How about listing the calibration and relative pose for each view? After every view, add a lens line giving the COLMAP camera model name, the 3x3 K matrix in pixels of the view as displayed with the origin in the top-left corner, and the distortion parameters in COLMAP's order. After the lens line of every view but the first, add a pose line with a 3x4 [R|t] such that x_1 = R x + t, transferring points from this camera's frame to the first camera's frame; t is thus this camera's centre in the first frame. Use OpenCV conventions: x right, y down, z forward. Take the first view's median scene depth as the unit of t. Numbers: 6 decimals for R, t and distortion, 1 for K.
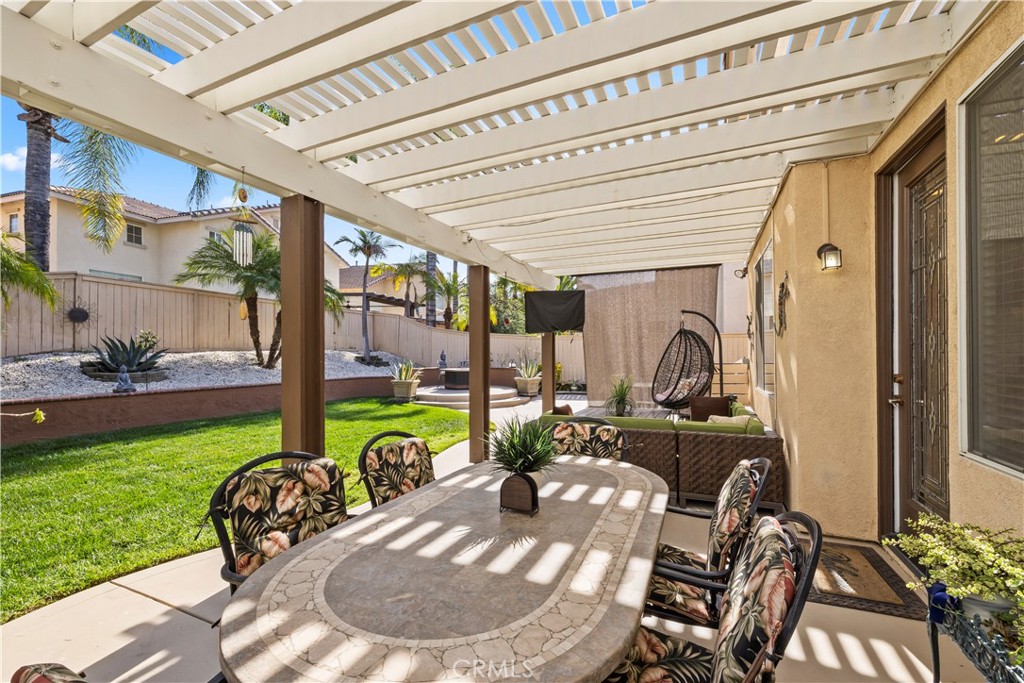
lens RADIAL K [[428.1, 0, 513.6], [0, 428.1, 338.1], [0, 0, 1]] dist [0.000590, 0.000193]
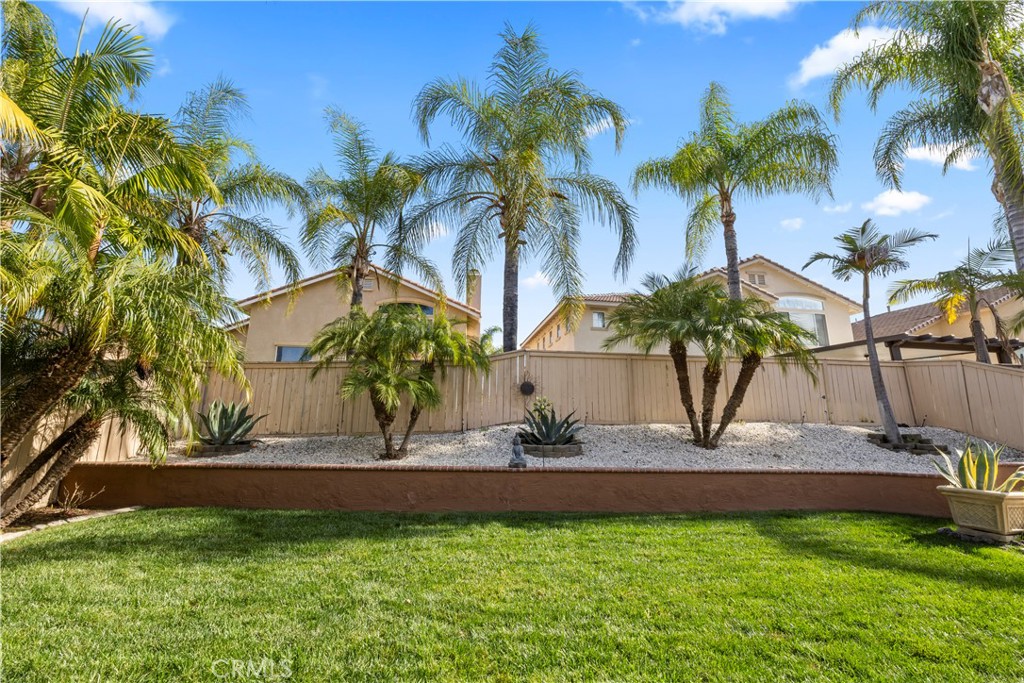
lens RADIAL K [[428.1, 0, 513.6], [0, 428.1, 338.1], [0, 0, 1]] dist [0.000590, 0.000193]
pose [[0.443857, -0.183094, -0.877193, -0.051322], [0.019717, 0.980662, -0.194715, 0.023342], [0.895881, 0.069130, 0.438884, 0.376041]]
